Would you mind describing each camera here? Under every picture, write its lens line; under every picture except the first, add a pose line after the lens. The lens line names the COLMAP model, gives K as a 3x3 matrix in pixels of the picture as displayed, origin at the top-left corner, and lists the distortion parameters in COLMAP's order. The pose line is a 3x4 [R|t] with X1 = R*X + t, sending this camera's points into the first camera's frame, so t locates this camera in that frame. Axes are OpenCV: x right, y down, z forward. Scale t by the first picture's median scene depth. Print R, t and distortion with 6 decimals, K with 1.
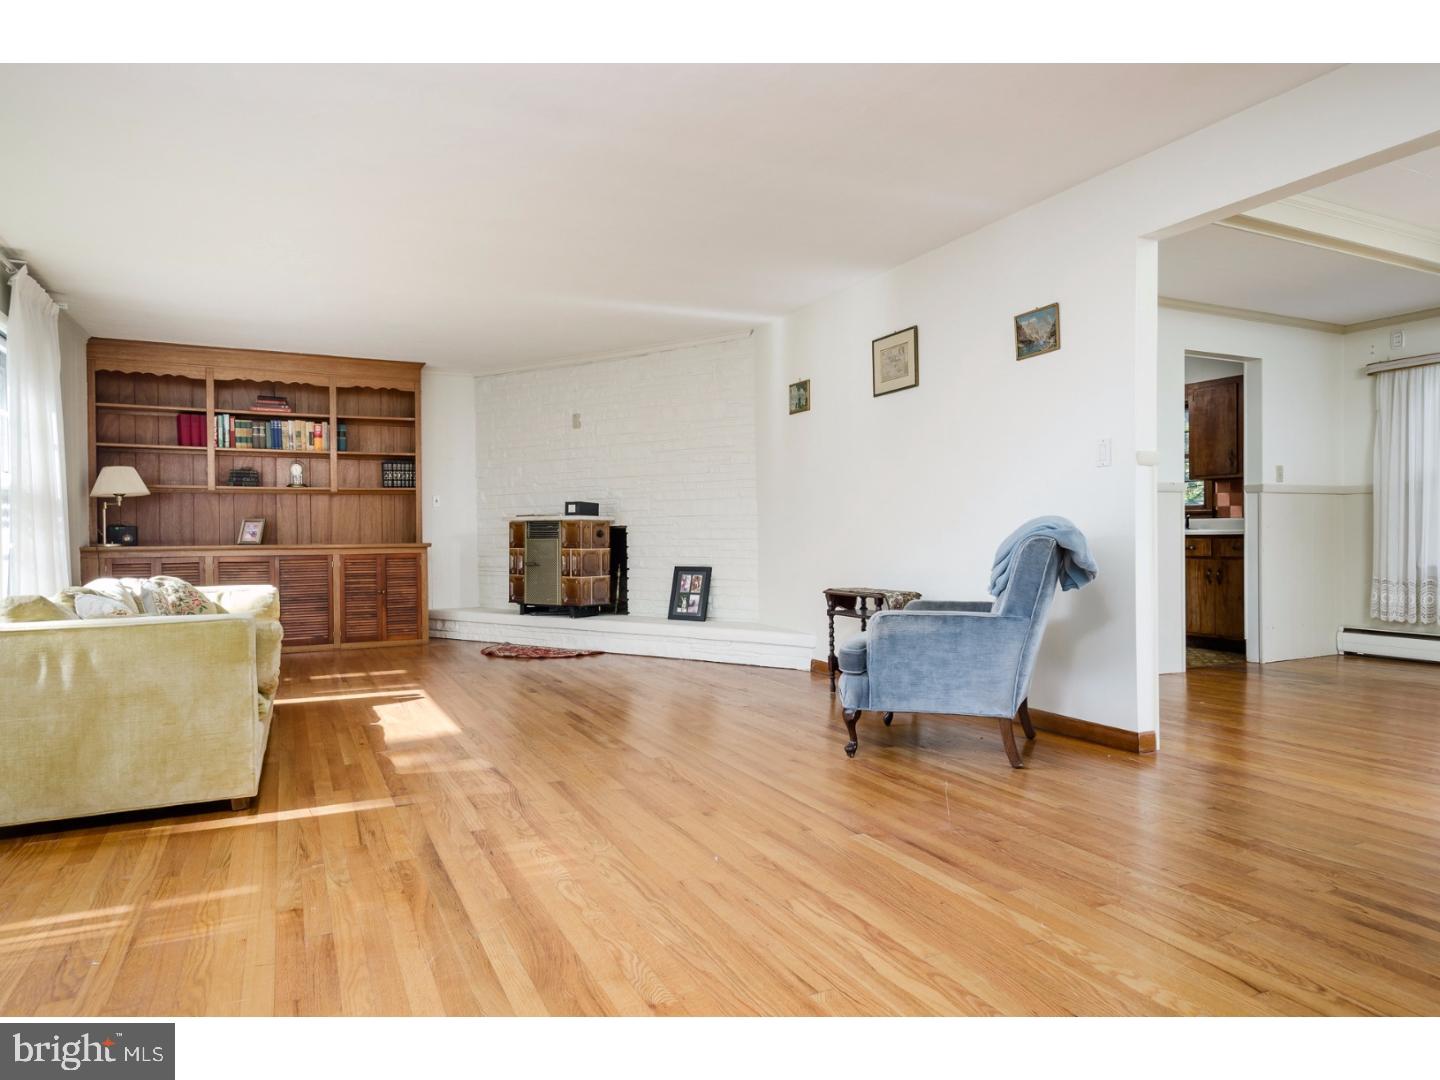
lens RADIAL K [[860.1, 0, 755.4], [0, 860.1, 539.4], [0, 0, 1]] dist [0.022217, -0.013868]
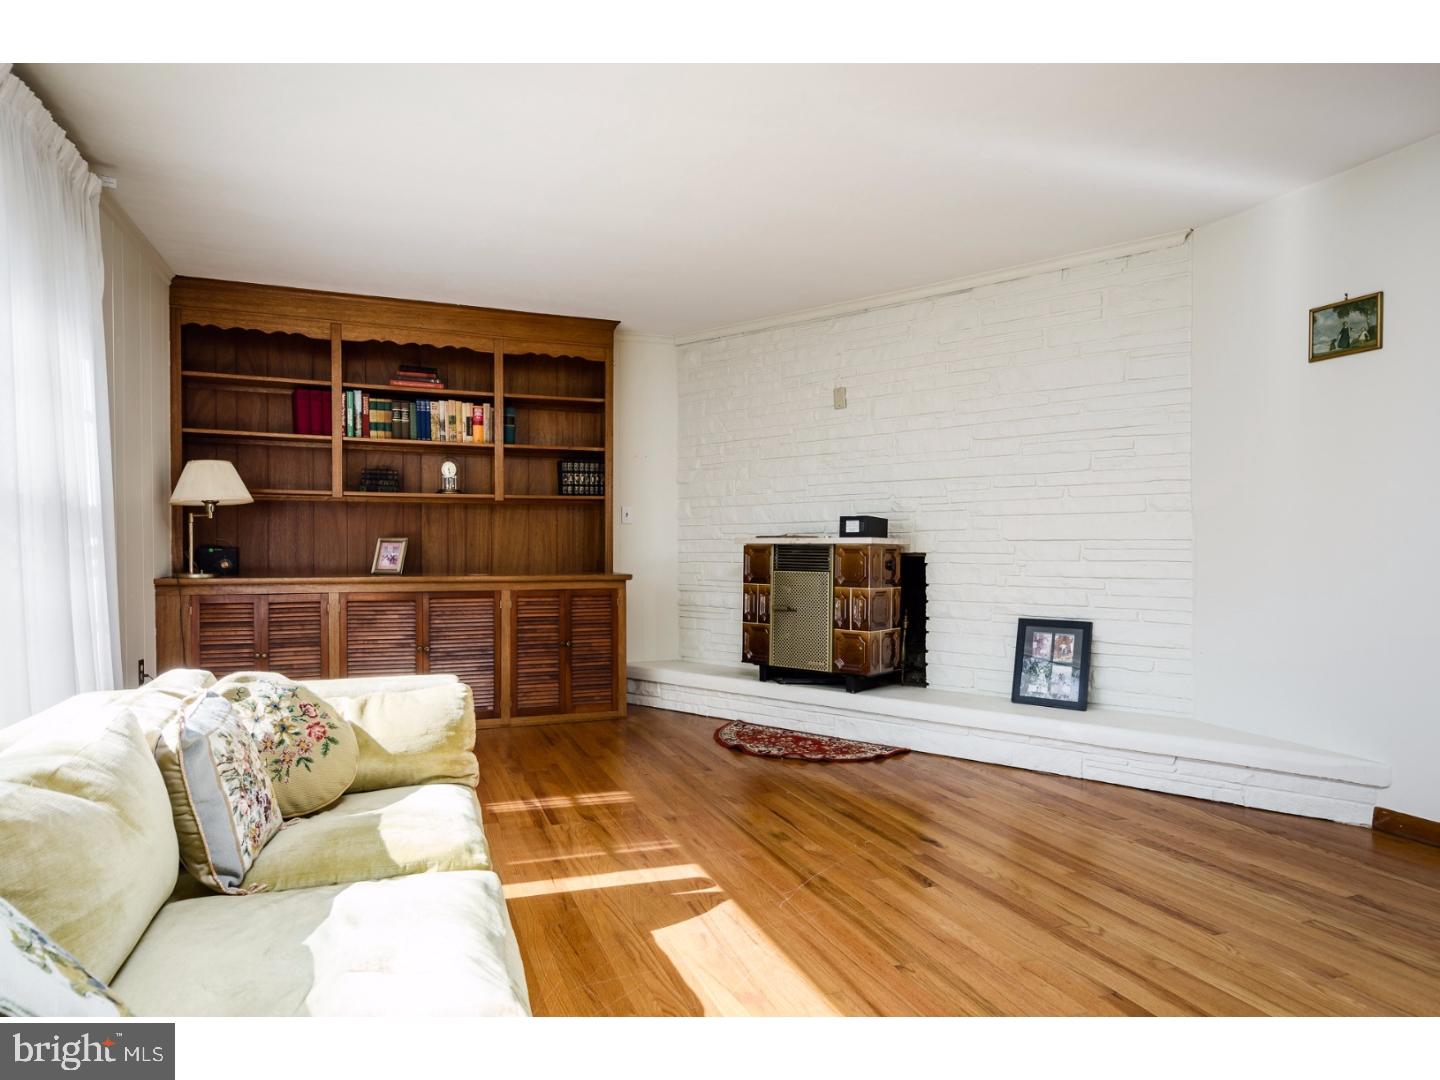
lens RADIAL K [[860.1, 0, 760.9], [0, 860.1, 558.9], [0, 0, 1]] dist [0.022217, -0.013868]
pose [[0.995126, 0.010209, -0.098084, -0.213334], [-0.009871, 0.999944, 0.003926, -0.012659], [0.098119, -0.002938, 0.995170, 0.330011]]
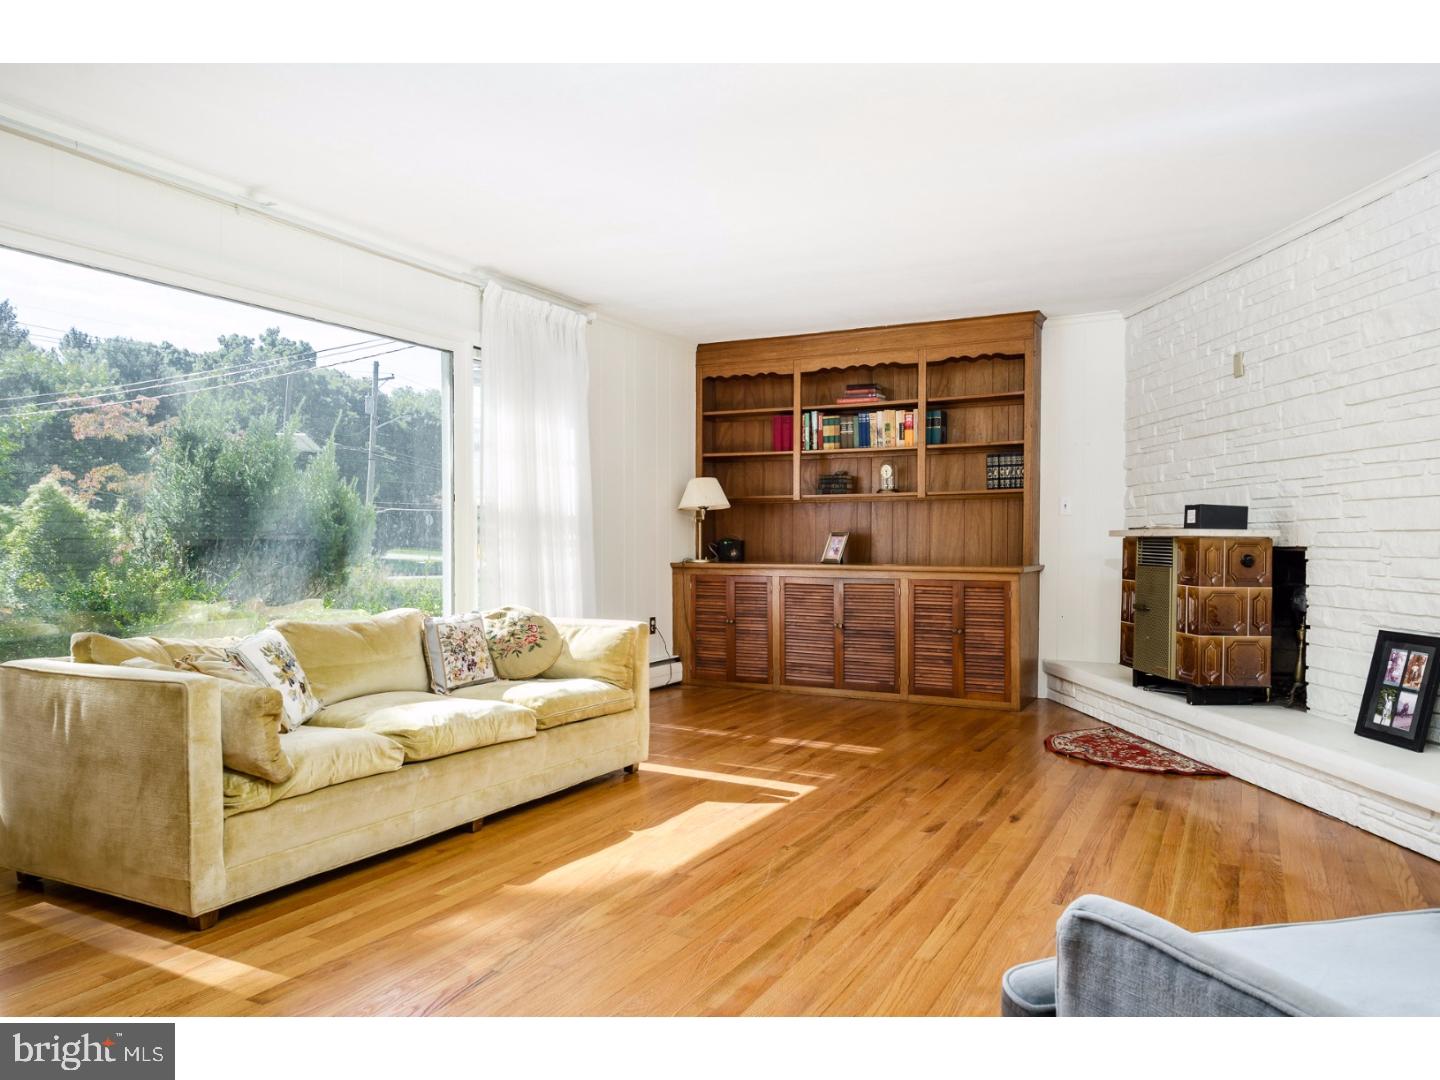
lens RADIAL K [[1034.3, 0, 711.7], [0, 1034.3, 552.1], [0, 0, 1]] dist [0.040292, -0.011122]
pose [[0.590601, 0.017287, -0.806779, 0.162070], [-0.012868, 0.999845, 0.012003, -0.015740], [0.806861, 0.003293, 0.590732, 0.312911]]
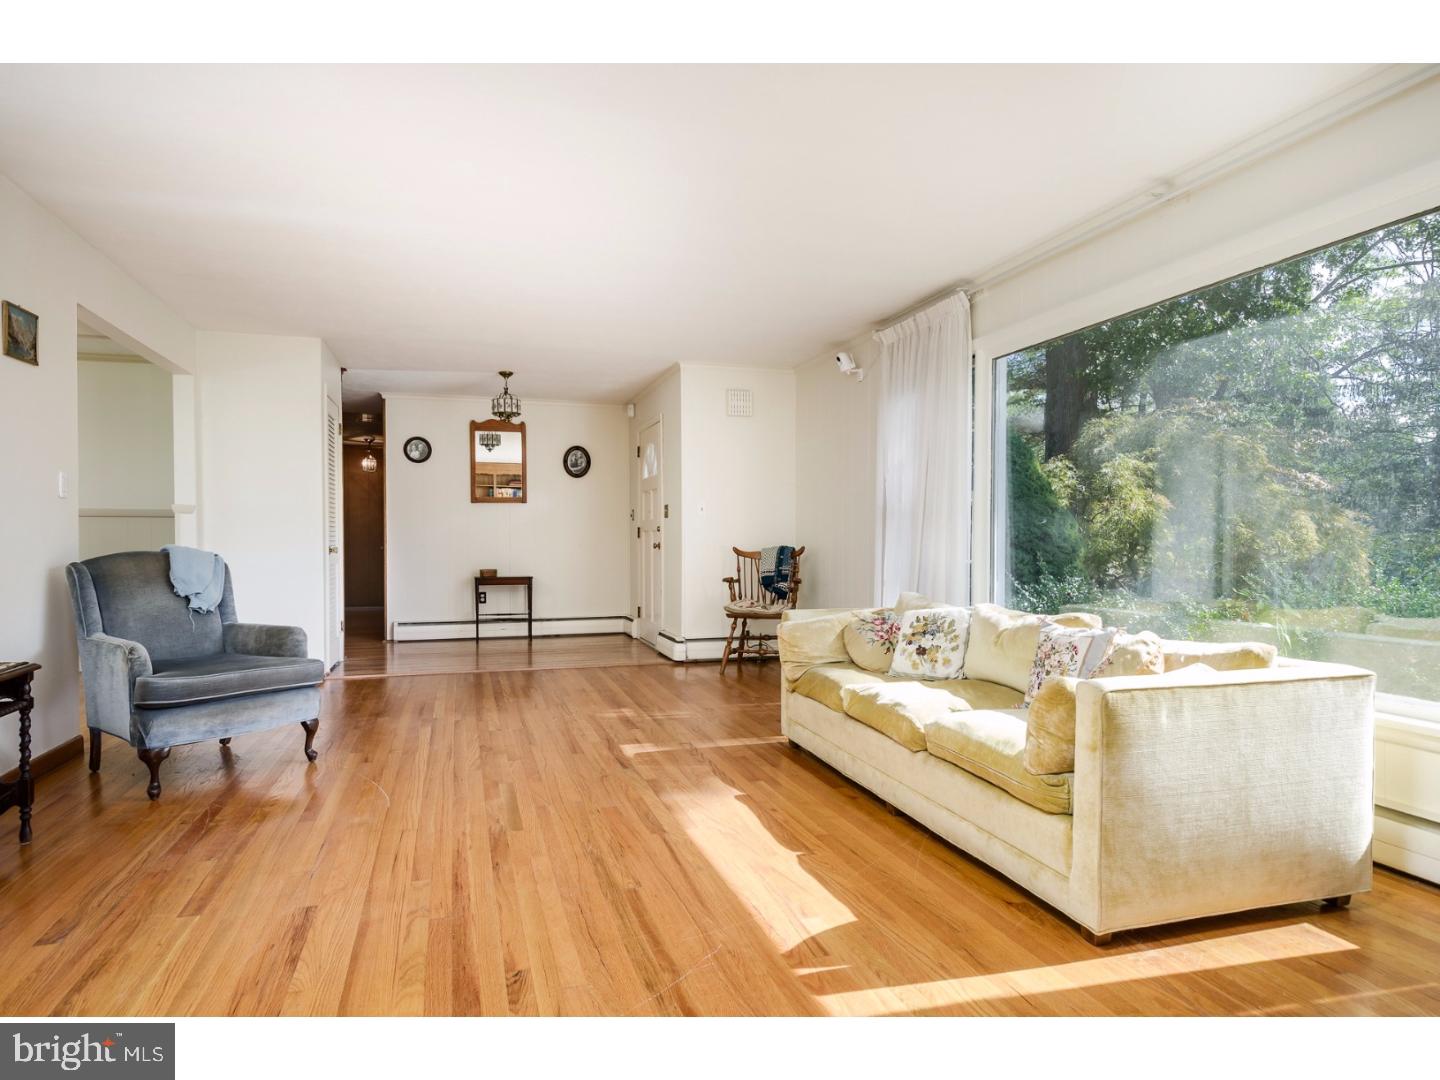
lens RADIAL K [[860.1, 0, 732.6], [0, 860.1, 544.2], [0, 0, 1]] dist [0.022217, -0.013868]
pose [[-0.987092, 0.013737, 0.159563, -0.290131], [0.014548, 0.999887, 0.003915, -0.013557], [-0.159491, 0.006185, -0.987180, 0.951854]]
